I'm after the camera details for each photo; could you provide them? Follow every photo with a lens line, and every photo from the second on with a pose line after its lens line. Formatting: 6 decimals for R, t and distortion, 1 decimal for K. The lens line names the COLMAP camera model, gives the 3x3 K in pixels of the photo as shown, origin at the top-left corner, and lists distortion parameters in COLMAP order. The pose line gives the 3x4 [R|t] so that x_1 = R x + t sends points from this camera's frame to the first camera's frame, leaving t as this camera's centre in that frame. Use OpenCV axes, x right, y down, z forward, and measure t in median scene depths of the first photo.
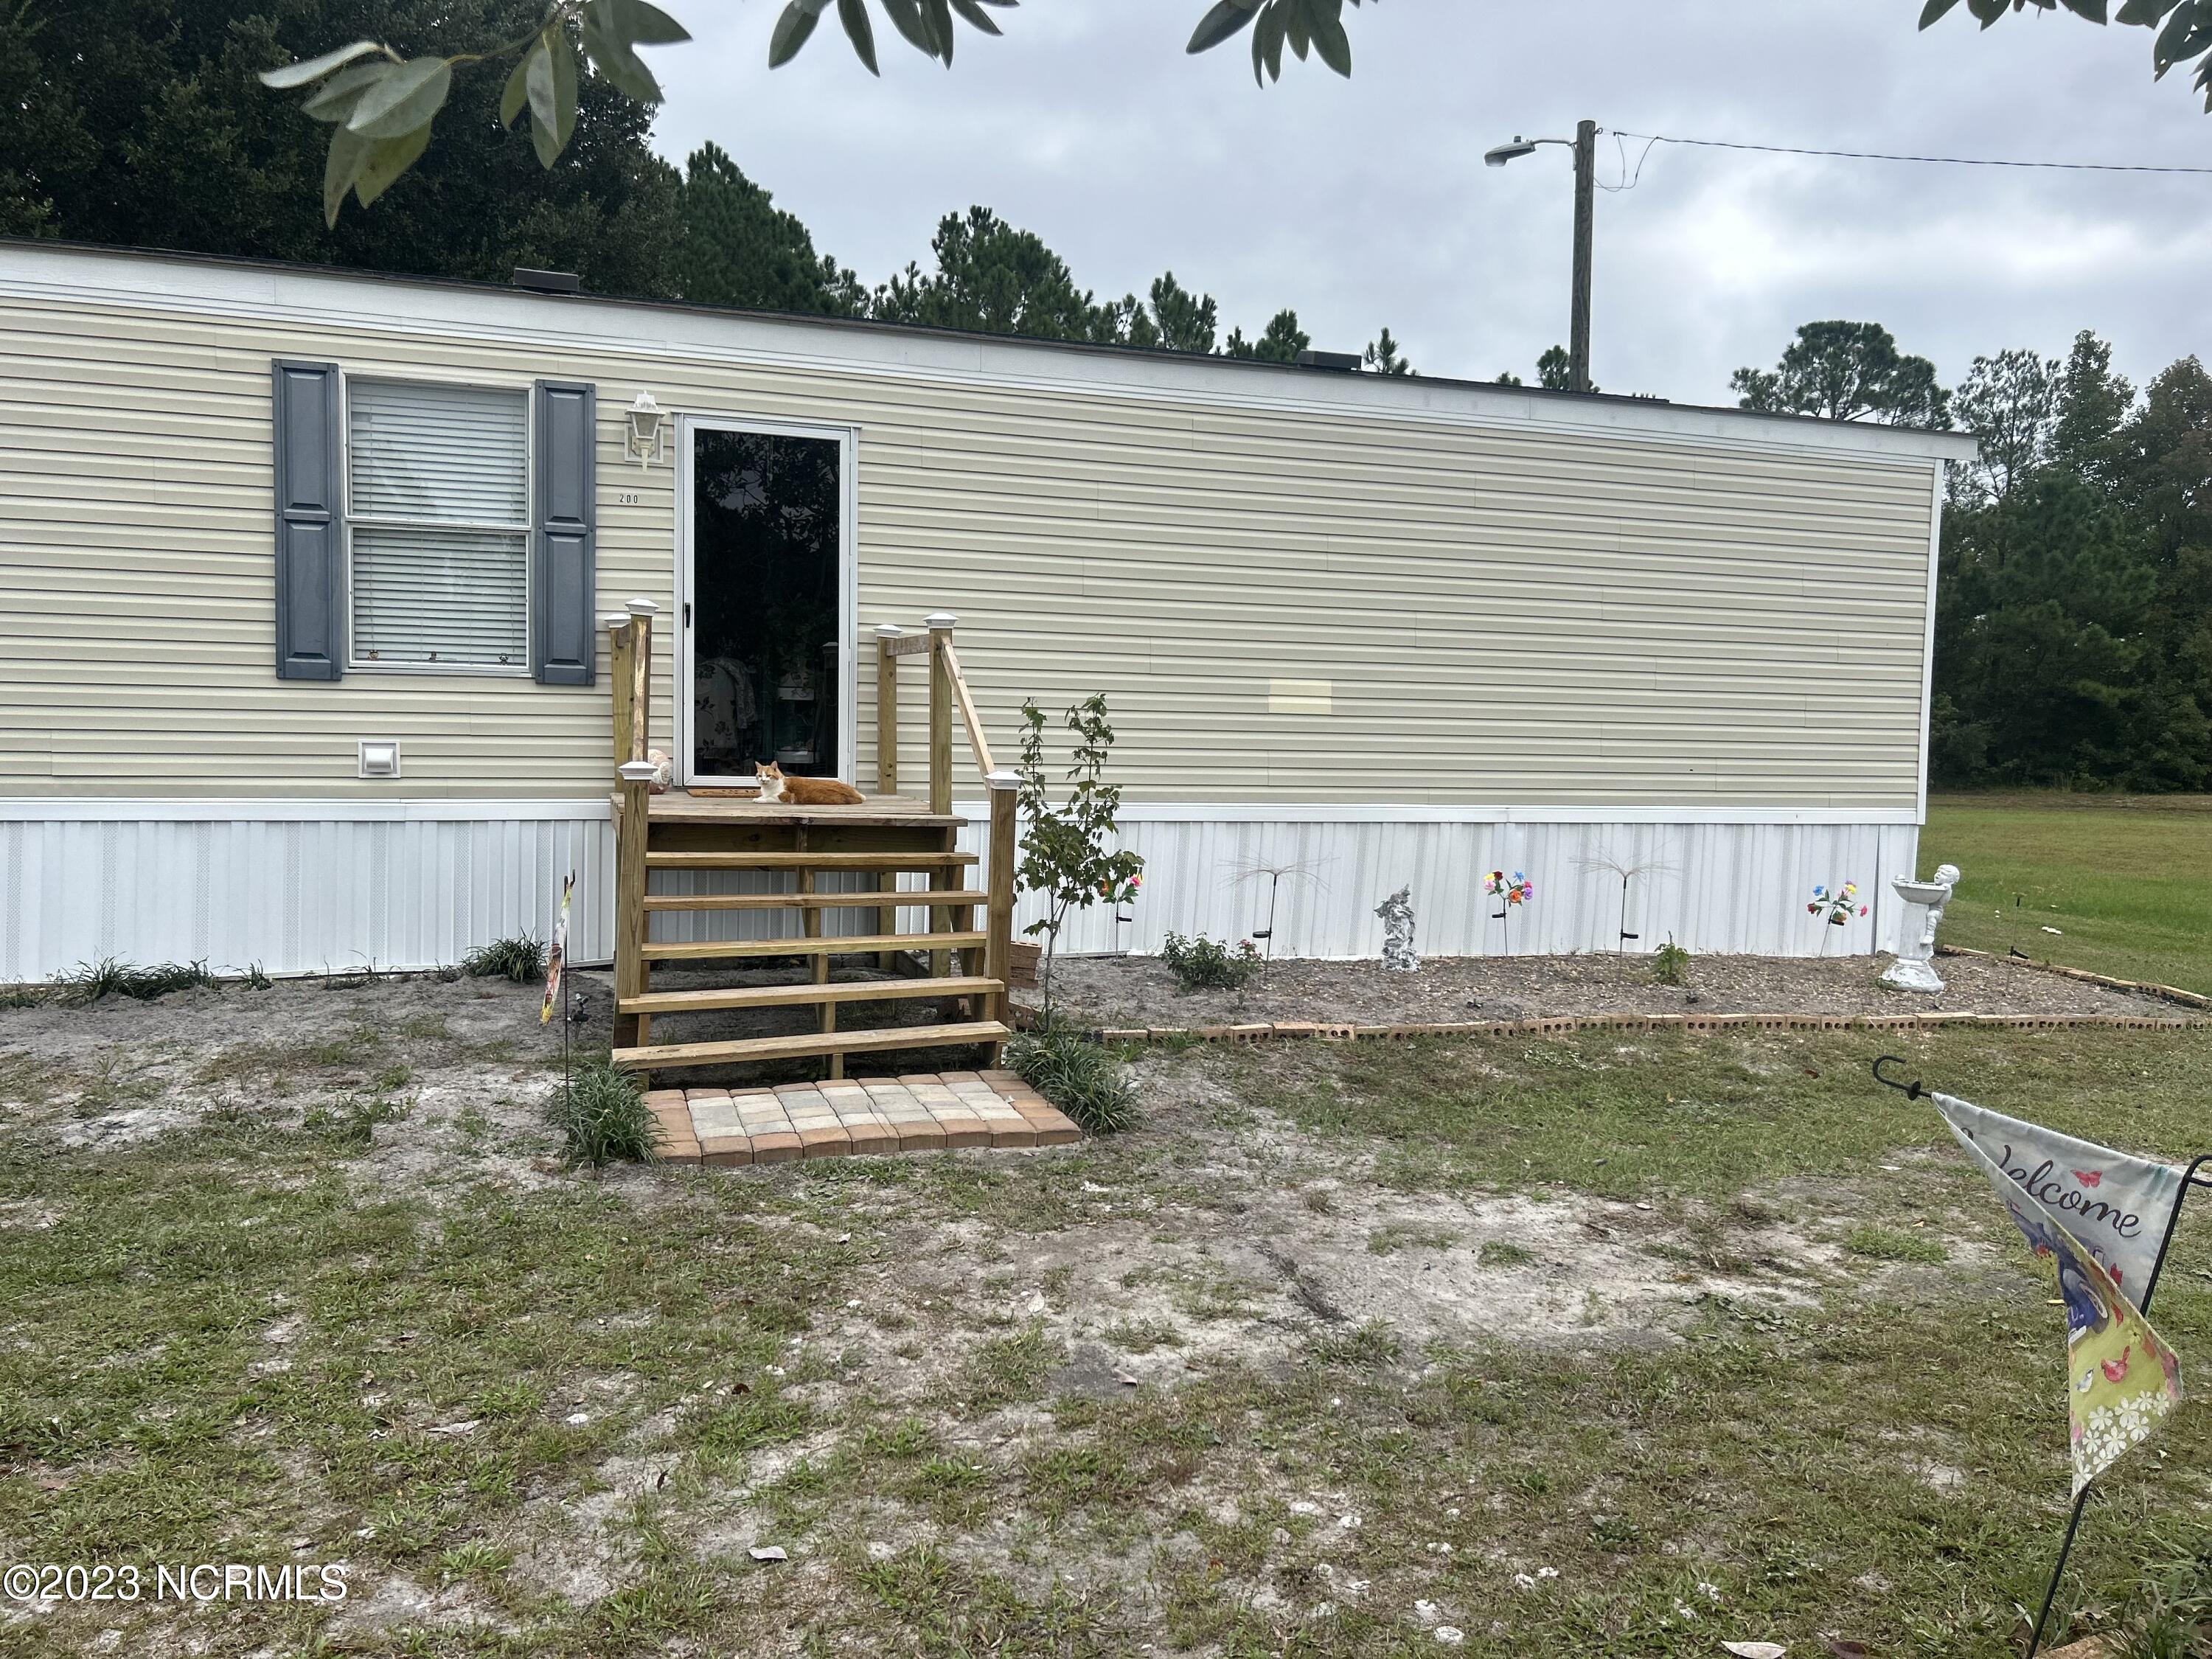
lens RADIAL K [[1675.0, 0, 1103.8], [0, 1675.0, 831.4], [0, 0, 1]] dist [0.039796, -0.001185]
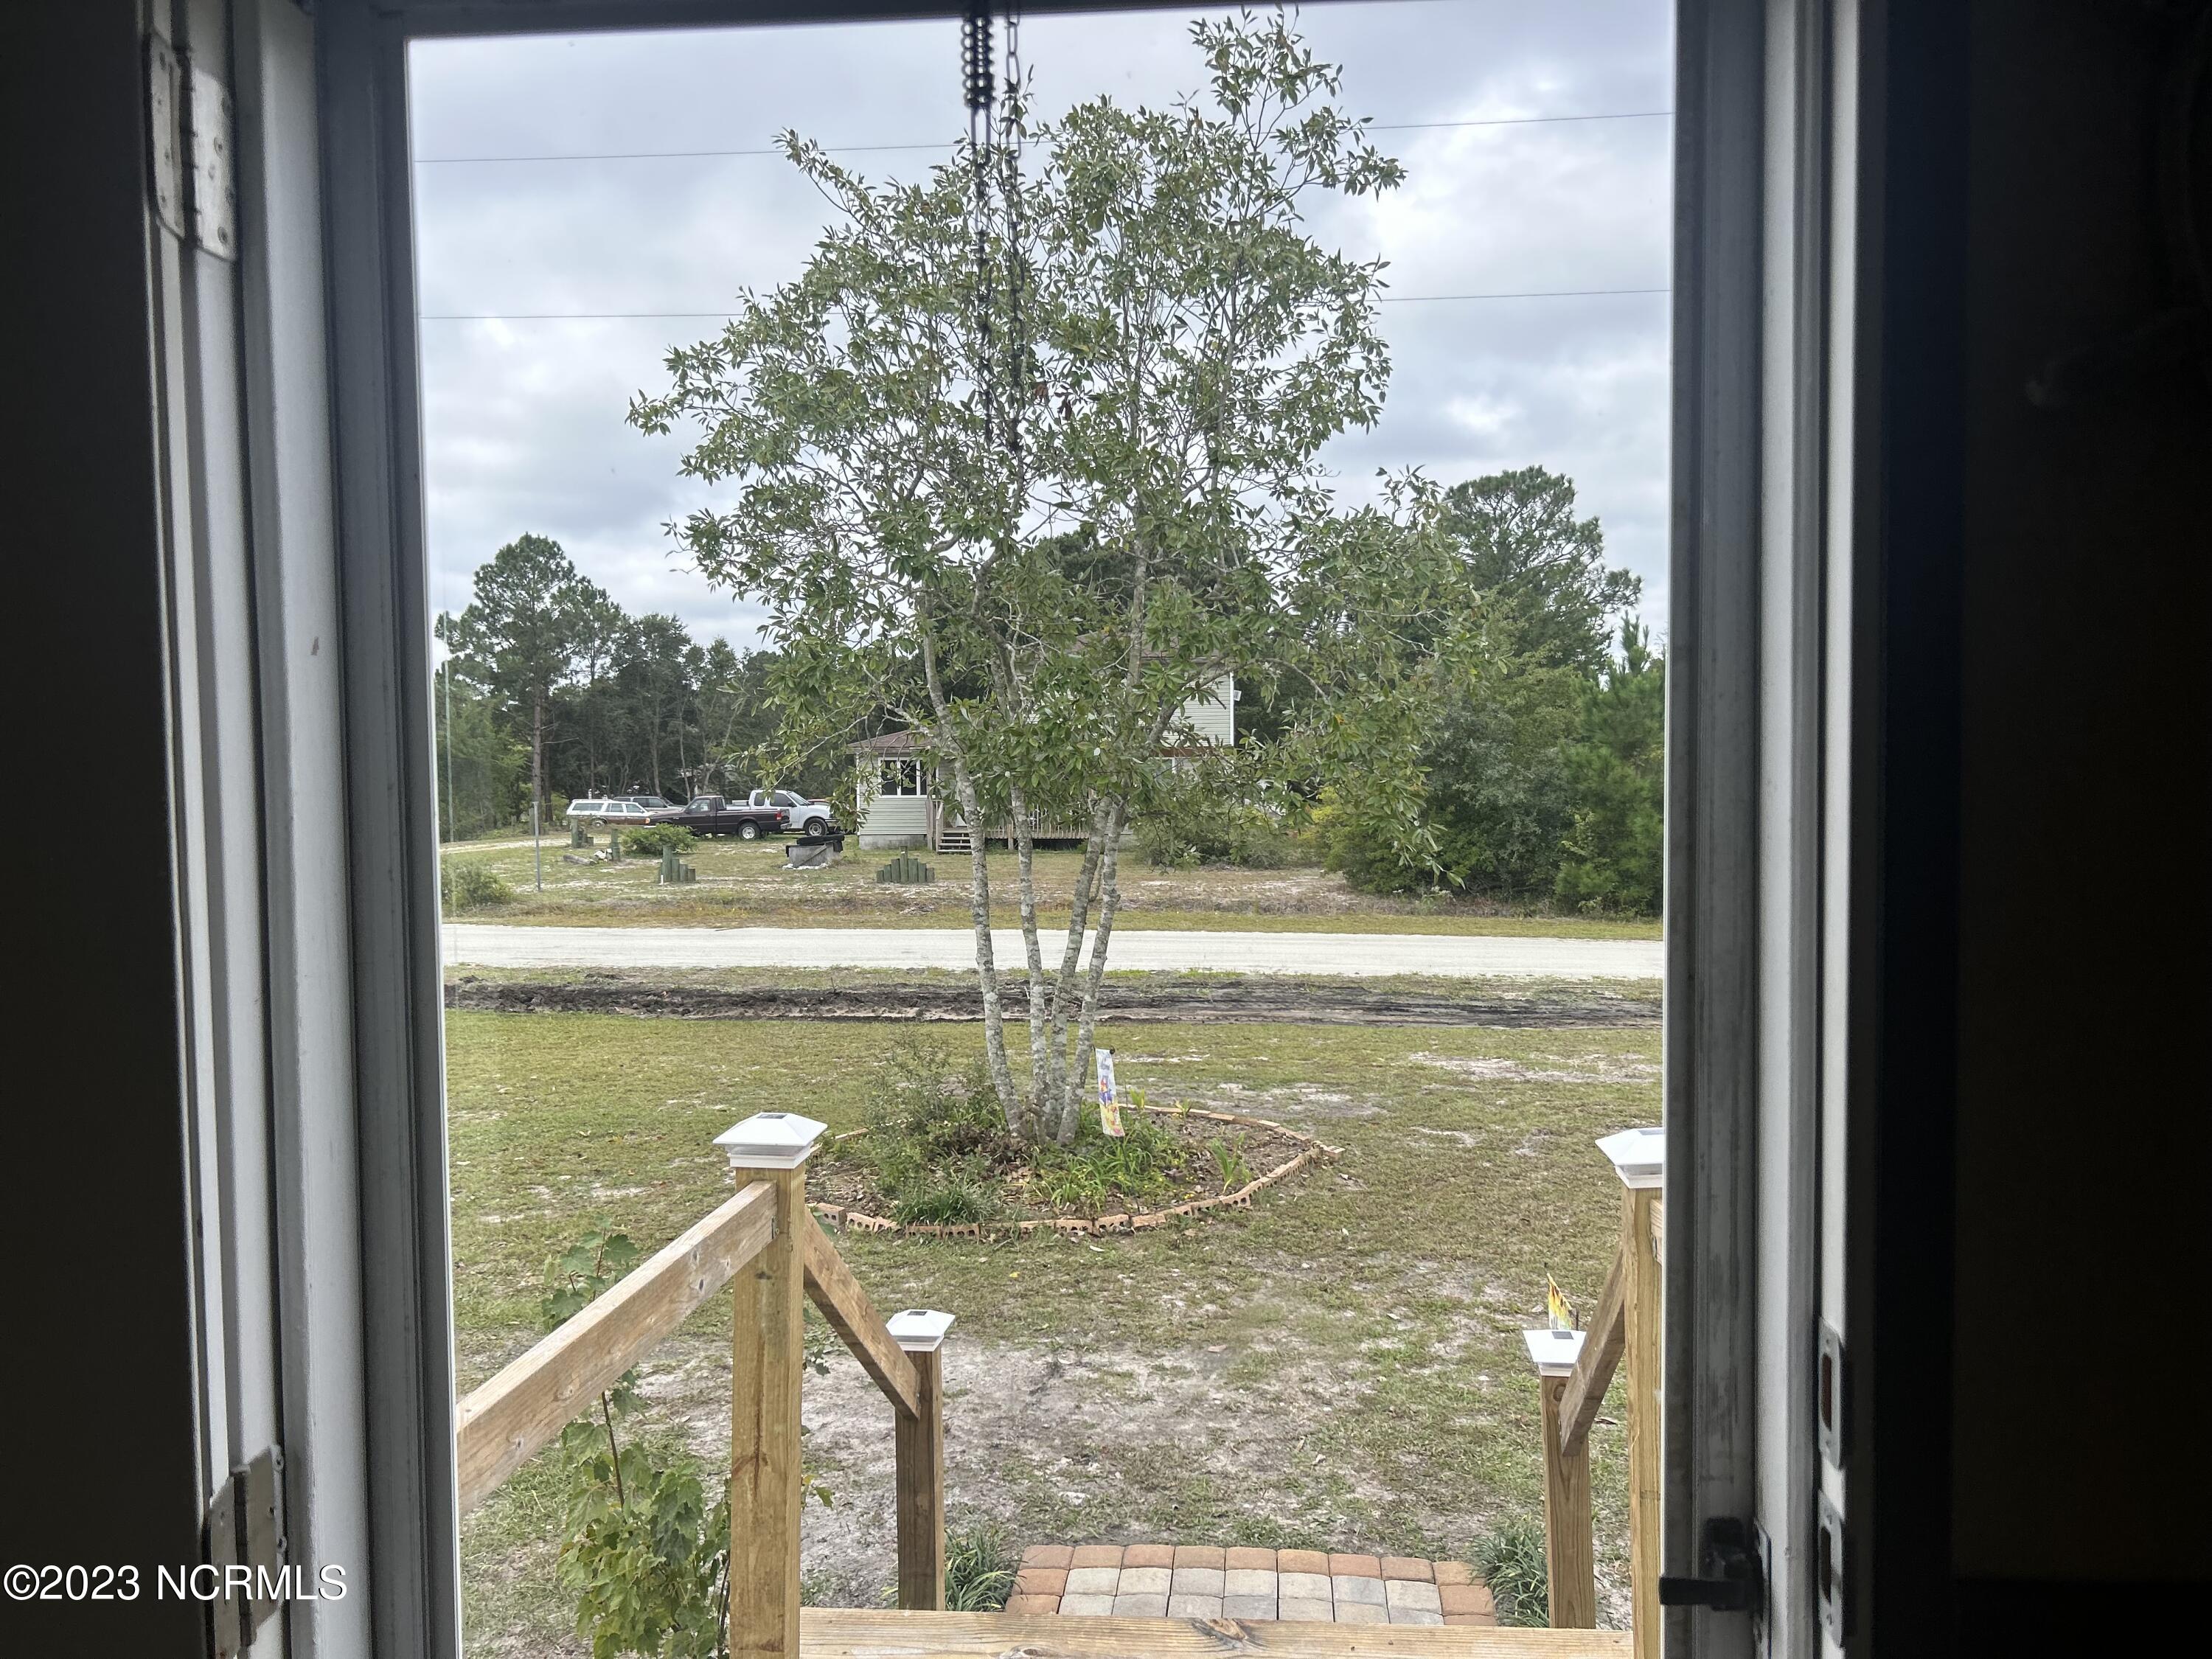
lens RADIAL K [[1675.0, 0, 1105.7], [0, 1675.0, 831.3], [0, 0, 1]] dist [0.039796, -0.001185]
pose [[-0.918702, -0.036818, 0.393231, -0.264530], [0.011494, 0.992731, 0.119802, -0.212723], [-0.394784, 0.114582, -0.911601, 1.163923]]
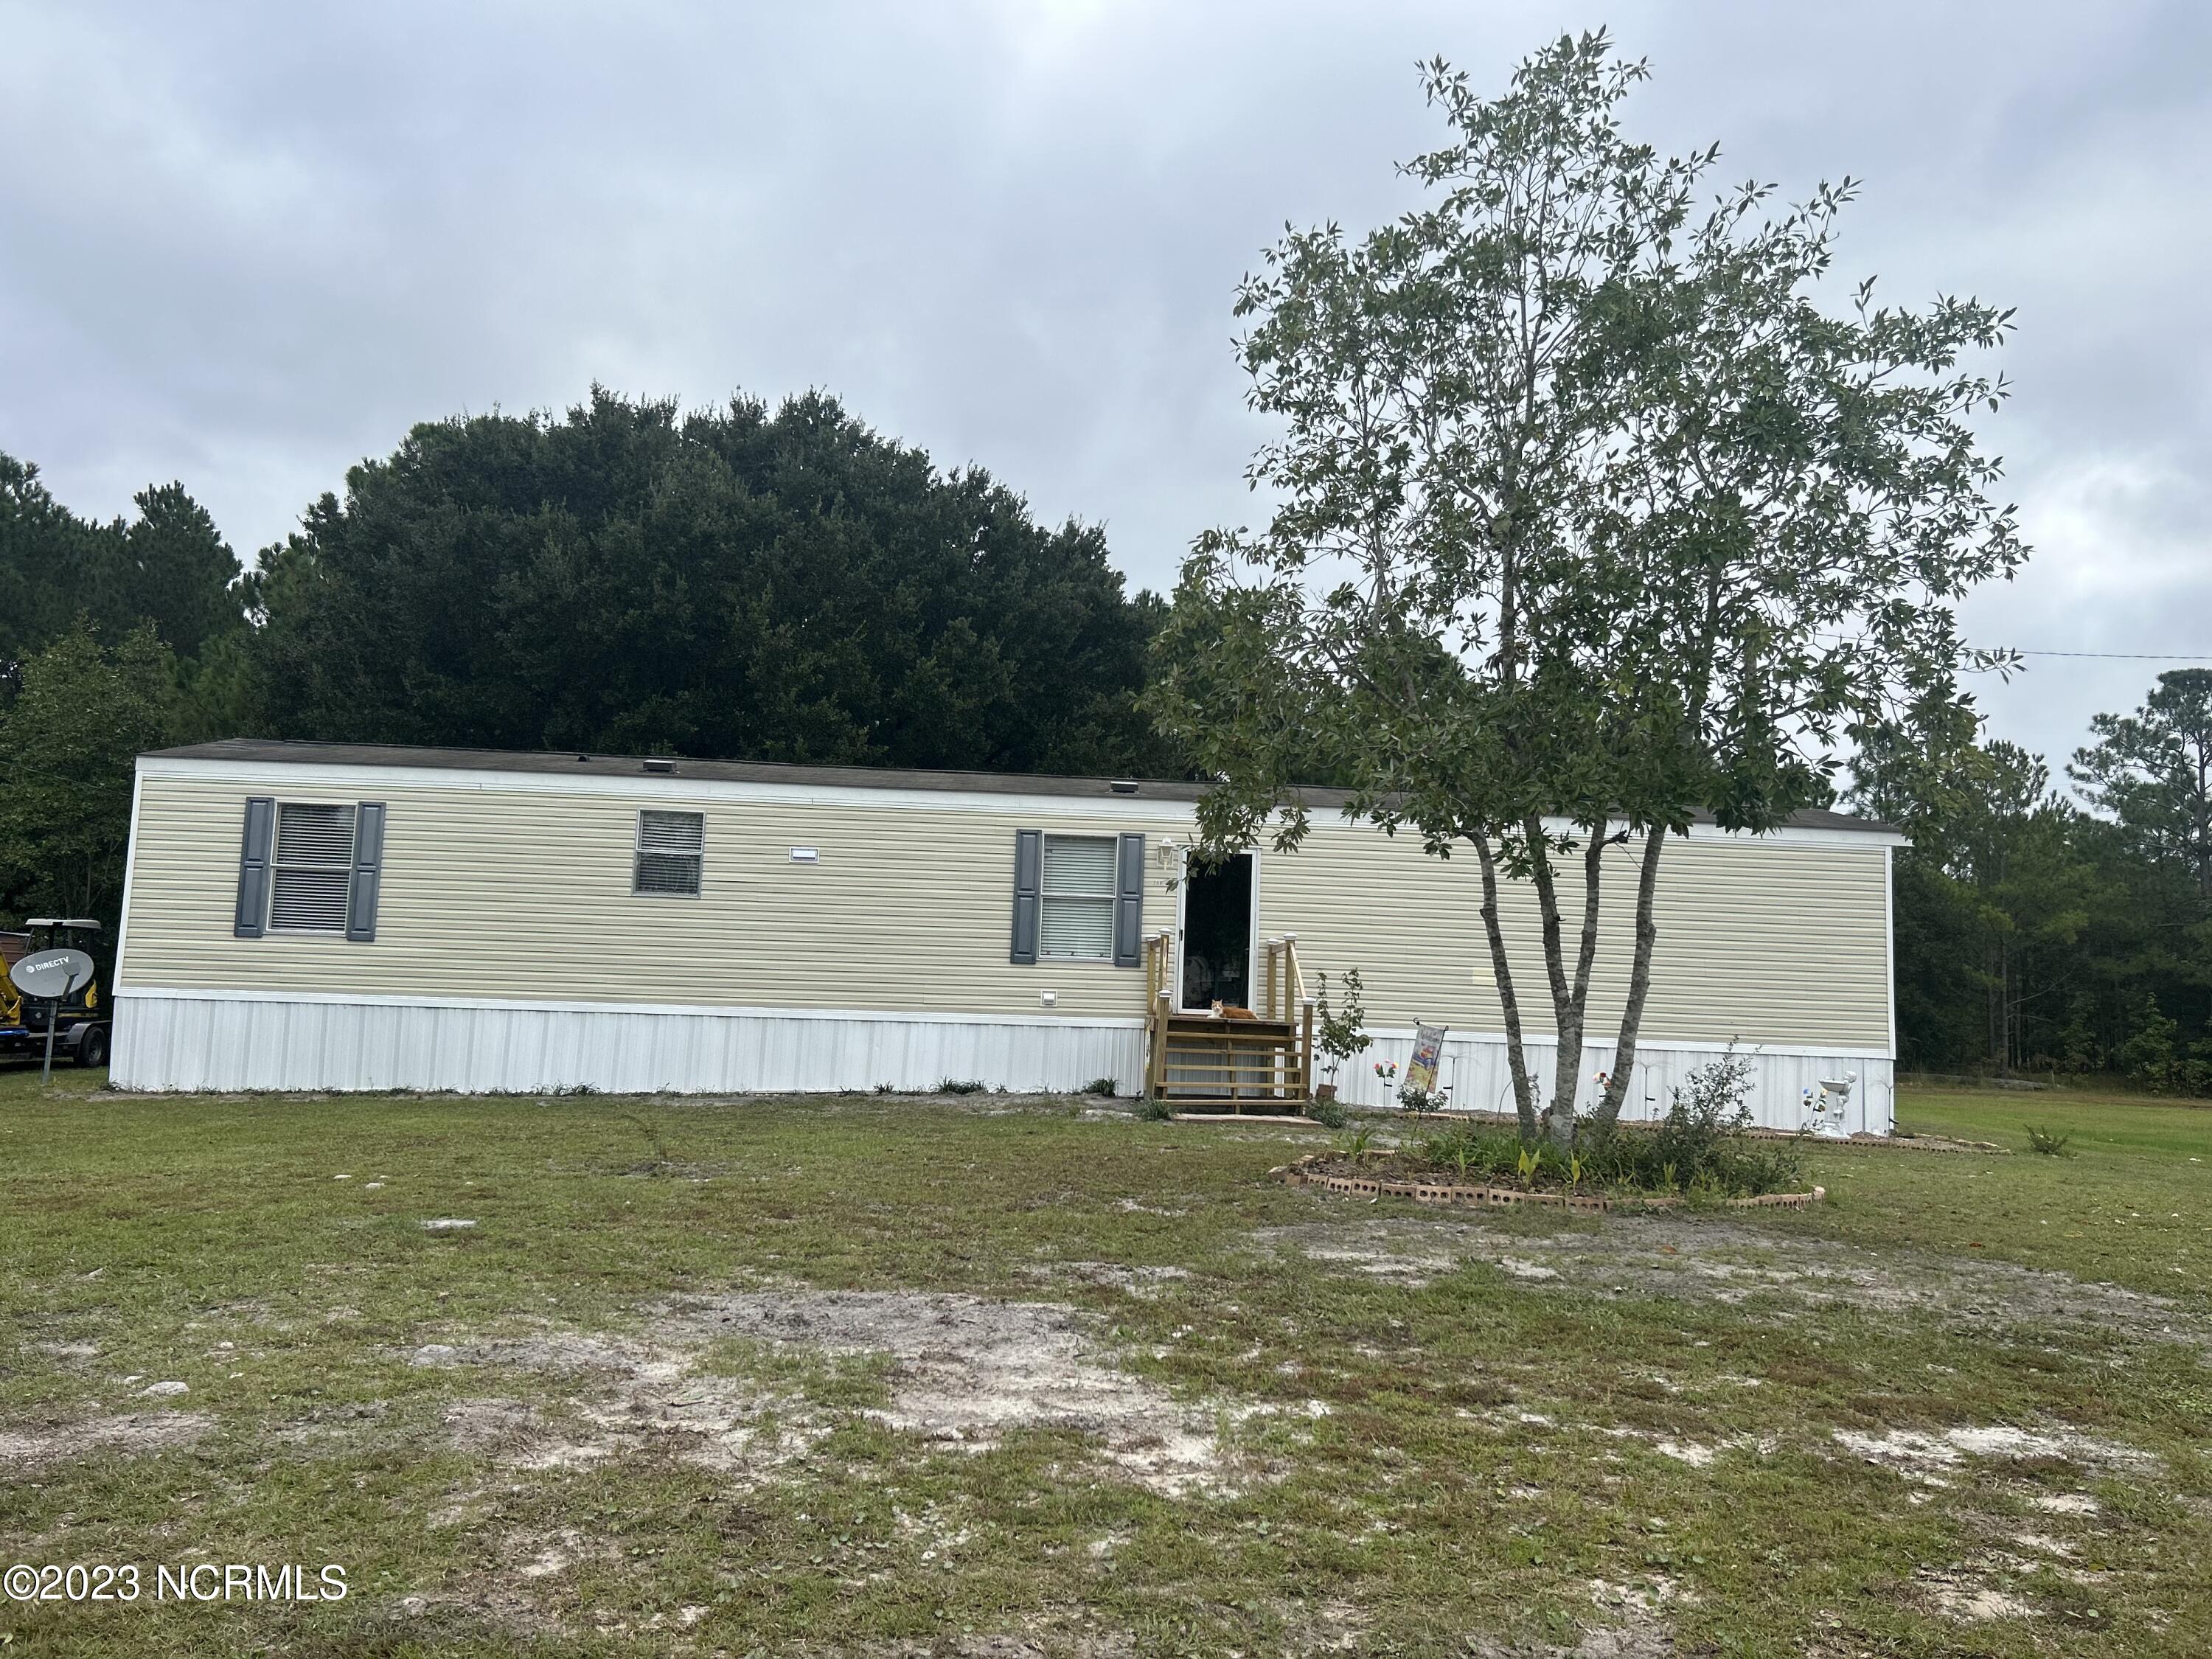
lens RADIAL K [[1675.0, 0, 1104.6], [0, 1675.0, 832.3], [0, 0, 1]] dist [0.039796, -0.001185]
pose [[0.963924, -0.017248, -0.265617, 0.253948], [-0.032801, 0.982595, -0.182839, 0.152112], [0.264148, 0.184956, 0.946582, -1.194641]]
